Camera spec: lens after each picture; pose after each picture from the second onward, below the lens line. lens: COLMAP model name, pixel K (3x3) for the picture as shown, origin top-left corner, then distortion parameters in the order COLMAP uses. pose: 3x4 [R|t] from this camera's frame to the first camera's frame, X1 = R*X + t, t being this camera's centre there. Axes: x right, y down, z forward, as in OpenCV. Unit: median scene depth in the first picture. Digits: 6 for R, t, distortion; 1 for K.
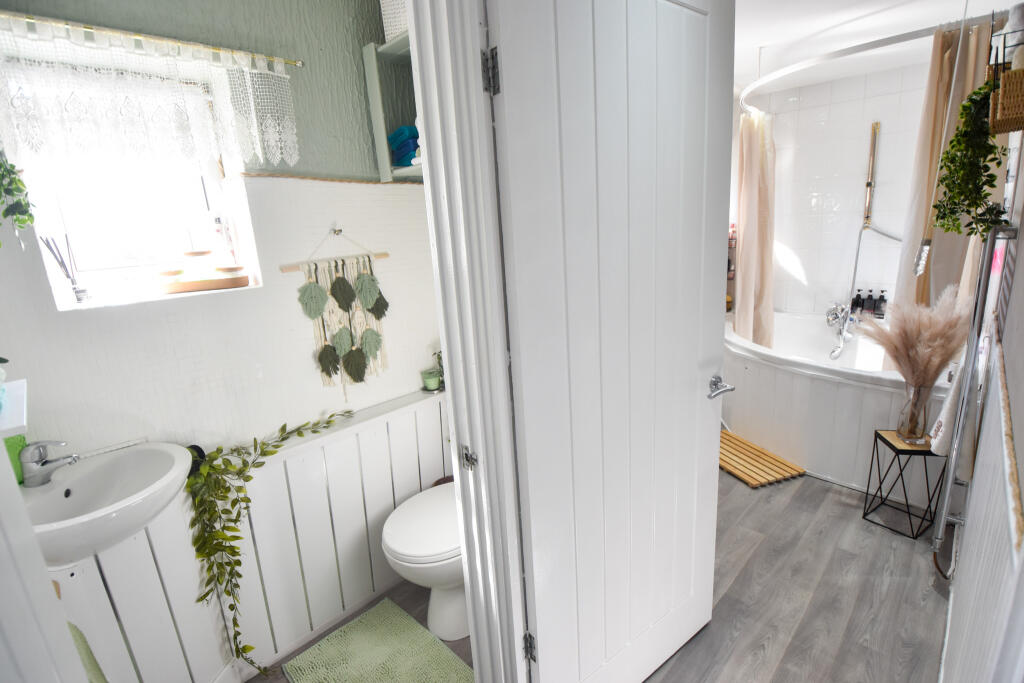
lens RADIAL K [[453.2, 0, 515.9], [0, 453.2, 343.5], [0, 0, 1]] dist [0.001191, -0.017095]
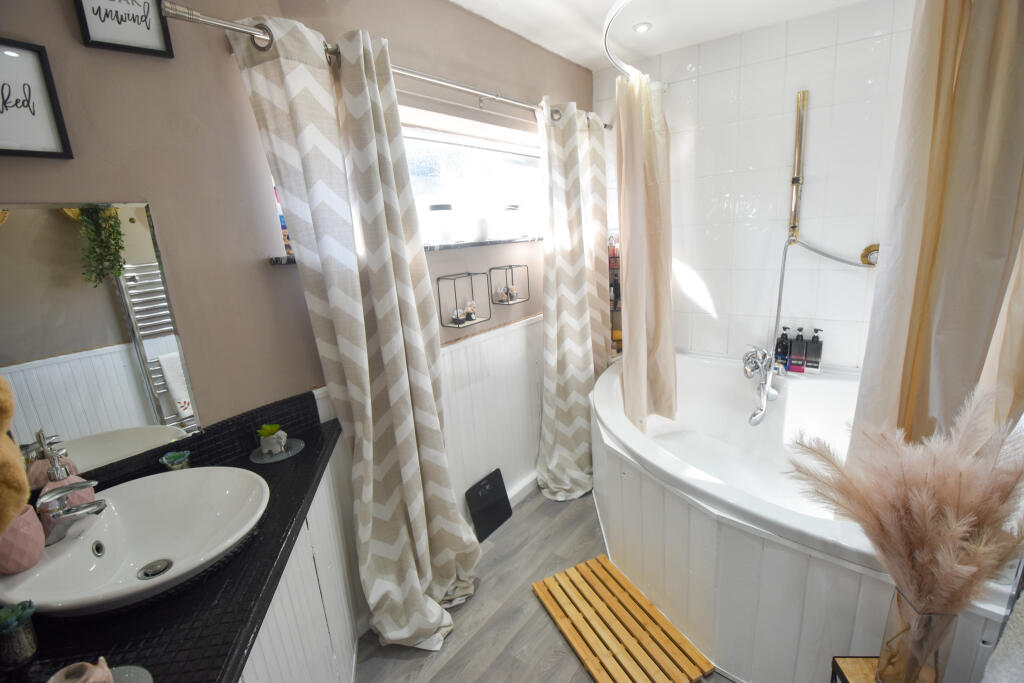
lens RADIAL K [[431.0, 0, 508.9], [0, 431.0, 337.9], [0, 0, 1]] dist [-0.000592, -0.014431]
pose [[0.994866, -0.030391, 0.096529, 0.256634], [0.030470, 0.999535, 0.000653, -0.117259], [-0.096504, 0.002292, 0.995330, 0.360403]]
